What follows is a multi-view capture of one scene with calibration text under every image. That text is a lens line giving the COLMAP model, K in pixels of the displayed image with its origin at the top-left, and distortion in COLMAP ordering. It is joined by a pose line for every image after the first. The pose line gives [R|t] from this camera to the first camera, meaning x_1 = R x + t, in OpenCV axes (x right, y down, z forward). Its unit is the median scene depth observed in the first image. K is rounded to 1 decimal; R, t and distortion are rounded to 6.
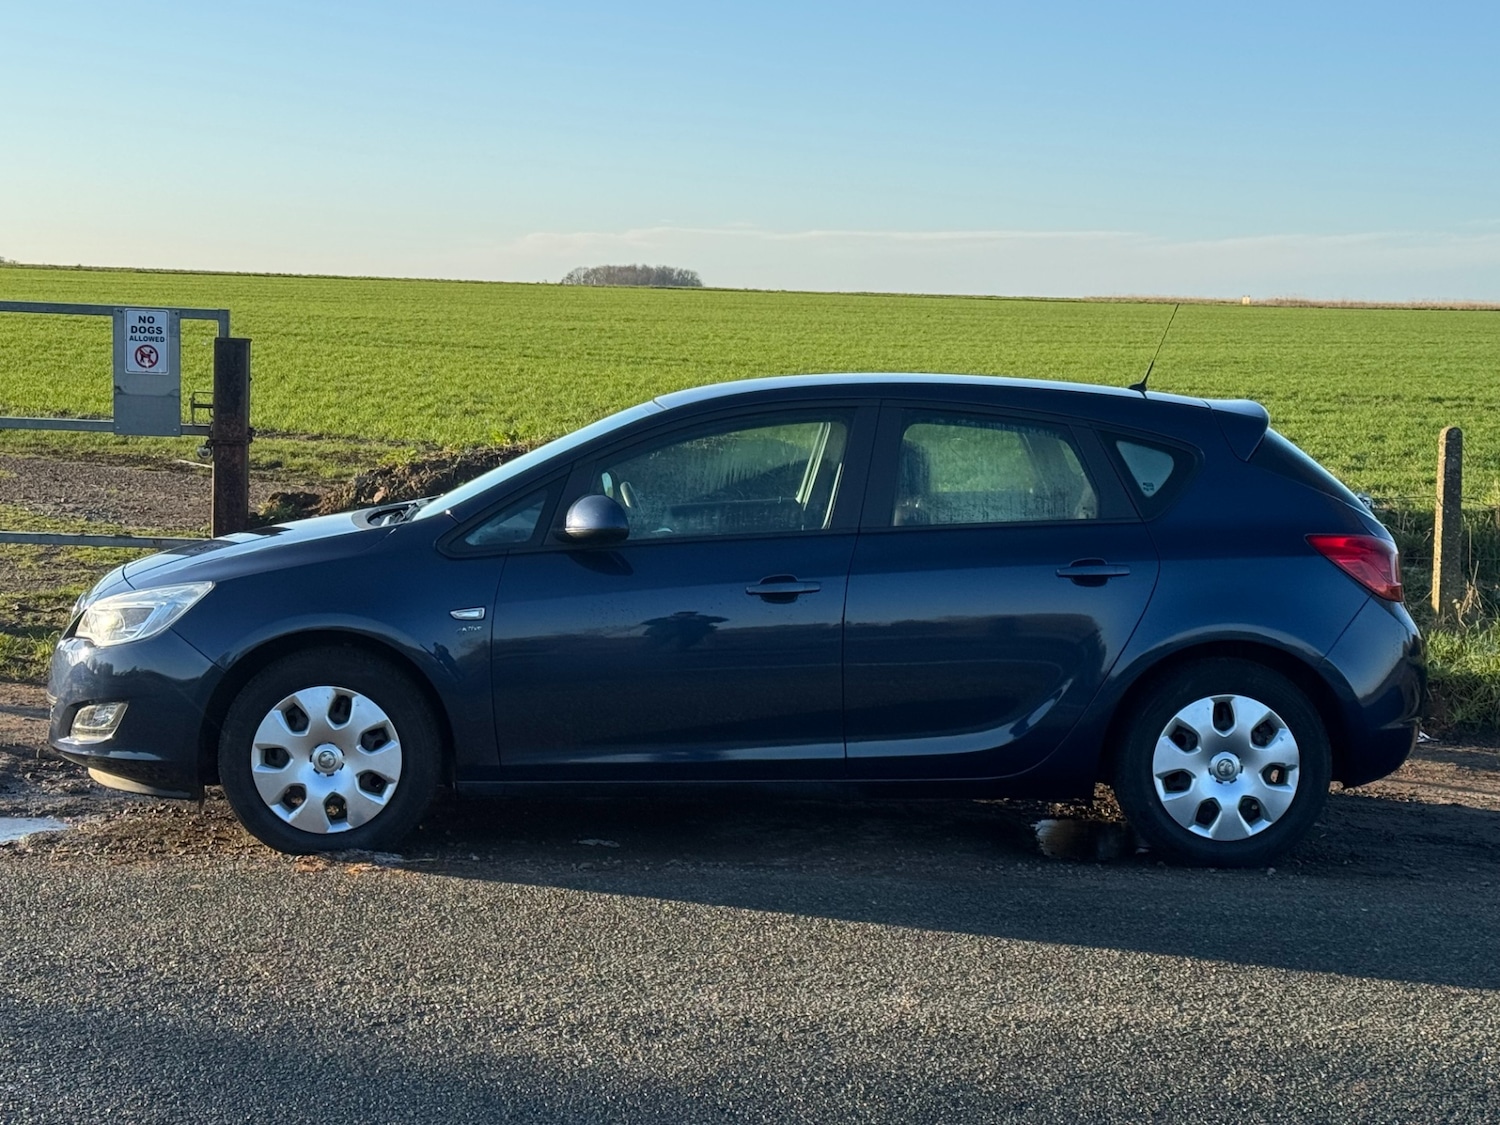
lens RADIAL K [[3196.6, 0, 750.7], [0, 3196.6, 553.9], [0, 0, 1]] dist [0.185938, -0.061383]
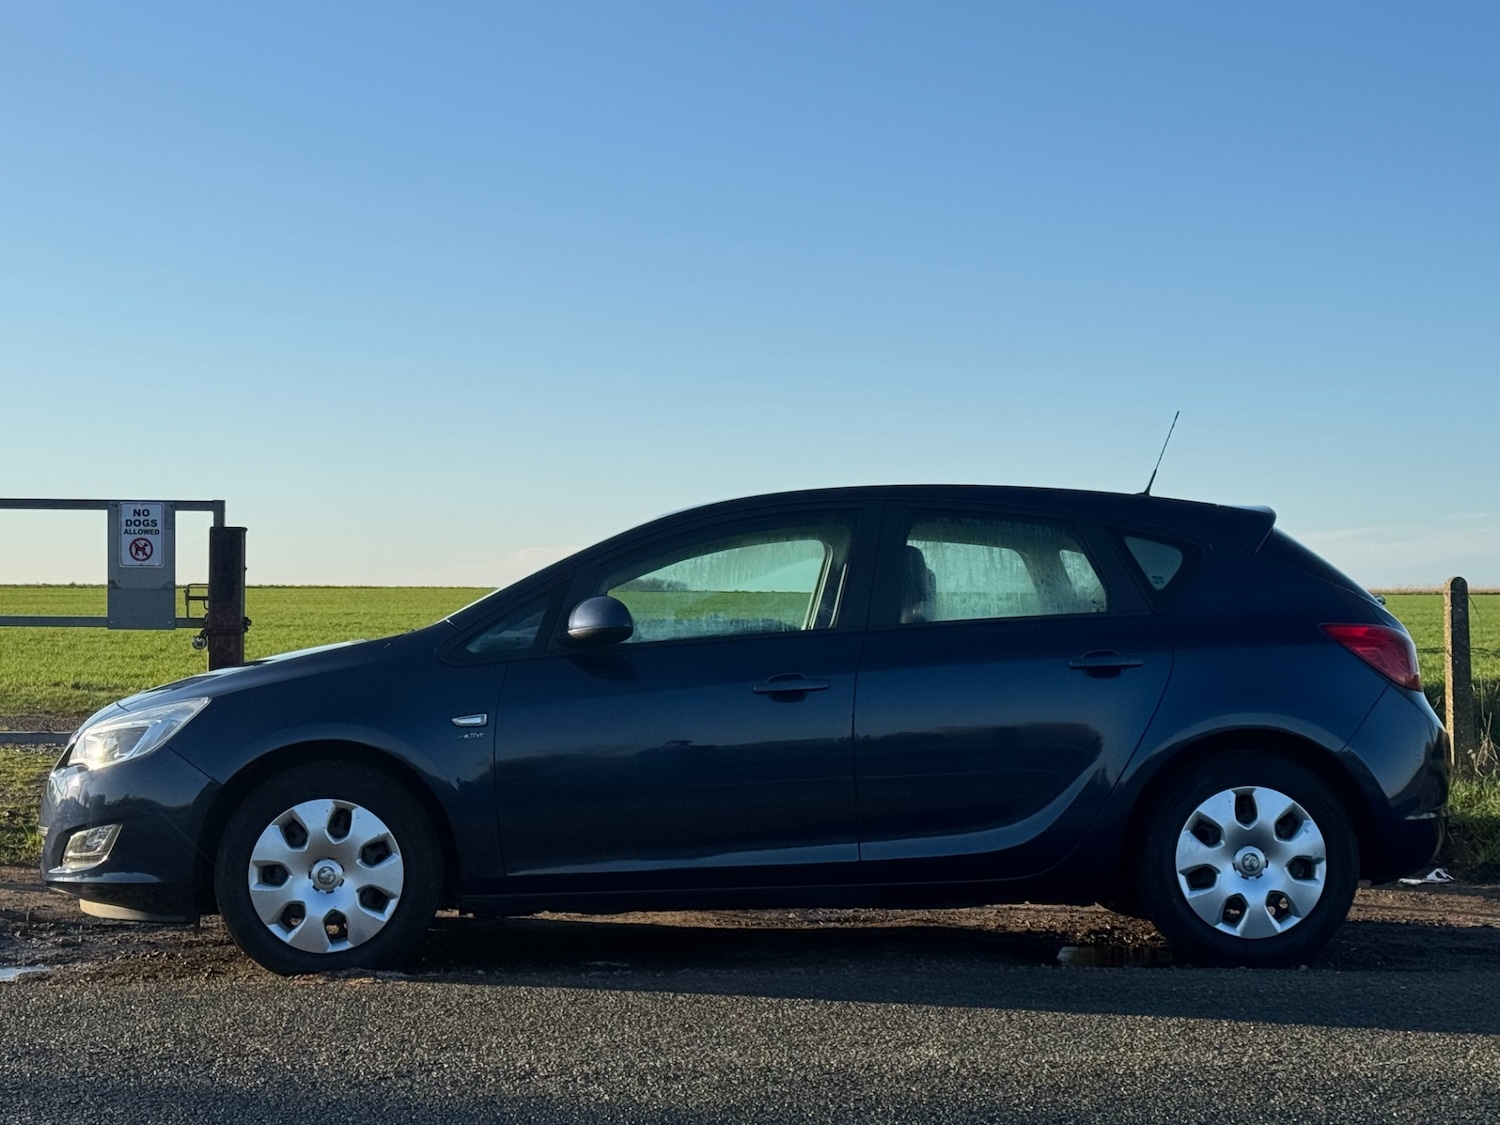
lens RADIAL K [[3157.9, 0, 750.0], [0, 3157.9, 562.5], [0, 0, 1]] dist [0.209134, -0.380429]
pose [[0.999672, -0.024682, 0.006829, -0.008094], [0.025404, 0.989456, -0.142588, 0.110558], [-0.003237, 0.142715, 0.989759, 0.034555]]
